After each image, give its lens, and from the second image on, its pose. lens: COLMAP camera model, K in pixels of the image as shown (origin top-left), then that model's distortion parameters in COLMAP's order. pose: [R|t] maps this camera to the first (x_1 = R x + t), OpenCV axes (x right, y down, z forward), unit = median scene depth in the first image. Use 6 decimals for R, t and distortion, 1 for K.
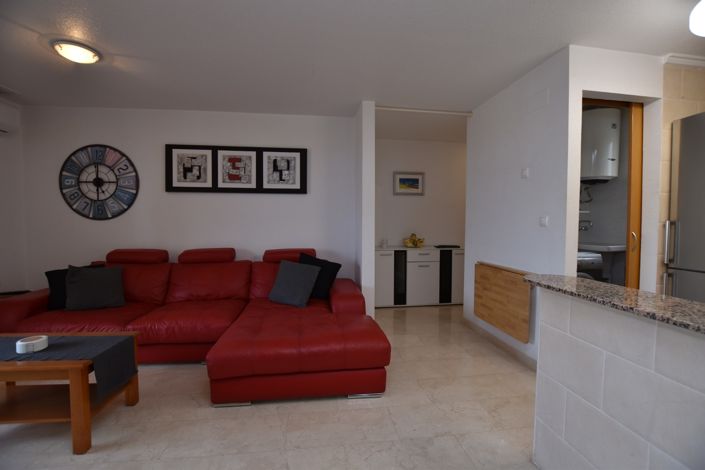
lens RADIAL K [[311.4, 0, 353.5], [0, 311.4, 233.7], [0, 0, 1]] dist [-0.004668, -0.000579]
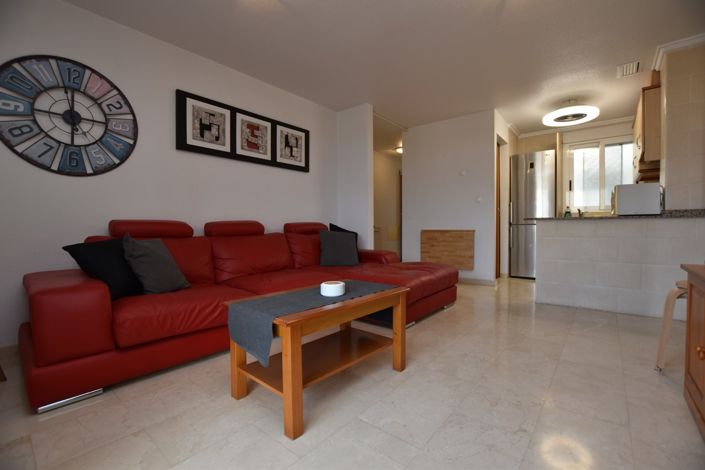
lens RADIAL K [[311.4, 0, 351.7], [0, 311.4, 233.6], [0, 0, 1]] dist [-0.004668, -0.000579]
pose [[0.730699, -0.020042, 0.682406, -0.823924], [0.030836, 0.999518, -0.003663, 0.097093], [-0.682003, 0.023719, 0.730964, 0.124685]]
